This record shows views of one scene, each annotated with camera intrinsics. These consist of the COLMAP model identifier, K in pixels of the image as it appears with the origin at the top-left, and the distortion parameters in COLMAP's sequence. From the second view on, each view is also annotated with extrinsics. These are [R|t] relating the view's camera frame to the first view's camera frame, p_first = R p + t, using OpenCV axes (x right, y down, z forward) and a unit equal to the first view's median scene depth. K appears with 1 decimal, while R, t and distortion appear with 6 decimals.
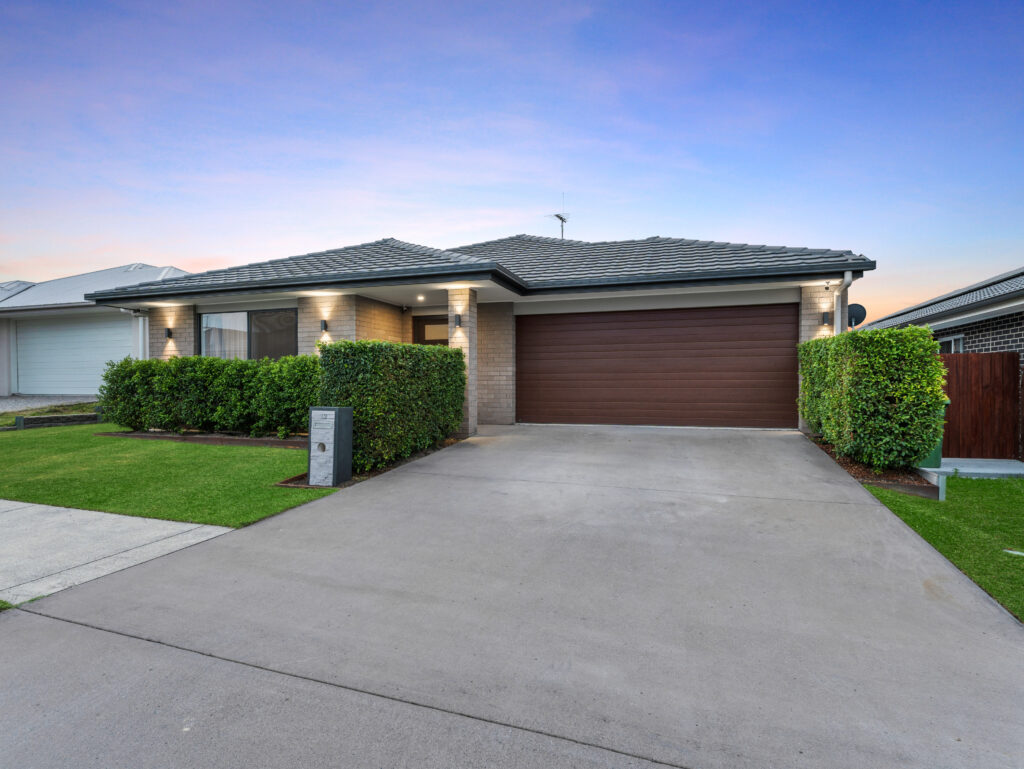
lens RADIAL K [[490.1, 0, 511.9], [0, 490.1, 382.9], [0, 0, 1]] dist [0.000490, 0.000066]
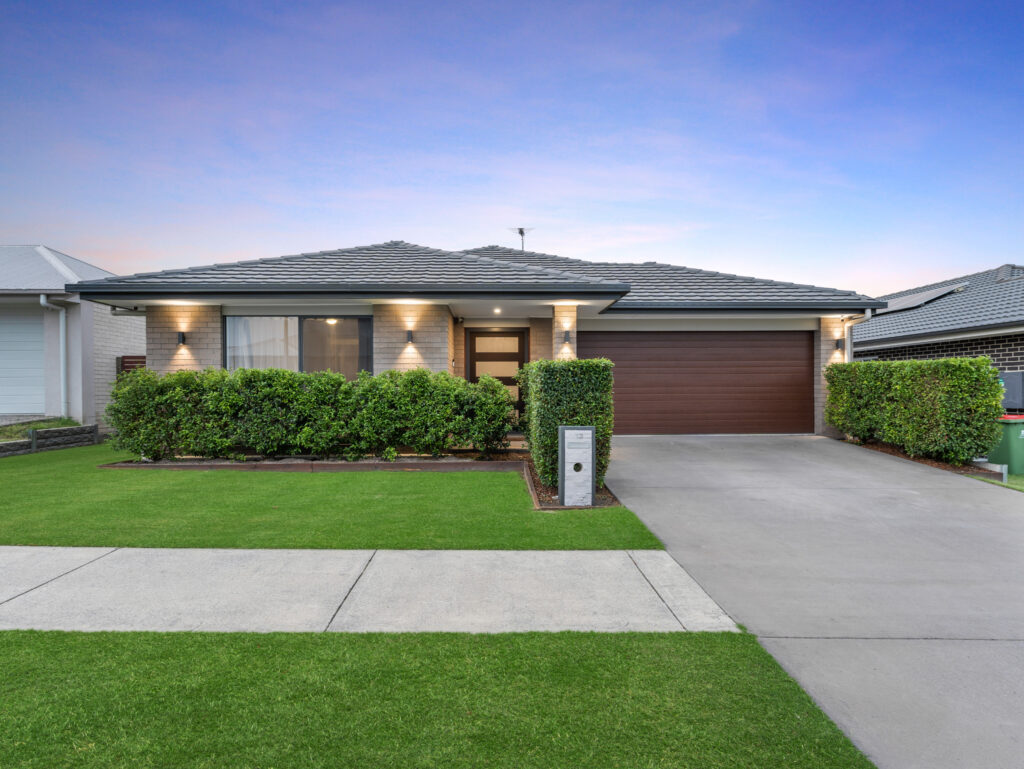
lens RADIAL K [[500.8, 0, 510.1], [0, 500.8, 387.7], [0, 0, 1]] dist [-0.002435, 0.000274]
pose [[0.950221, -0.000828, 0.311576, -0.537295], [0.002502, 0.999984, -0.004975, -0.016354], [-0.311567, 0.005507, 0.950208, 0.048683]]
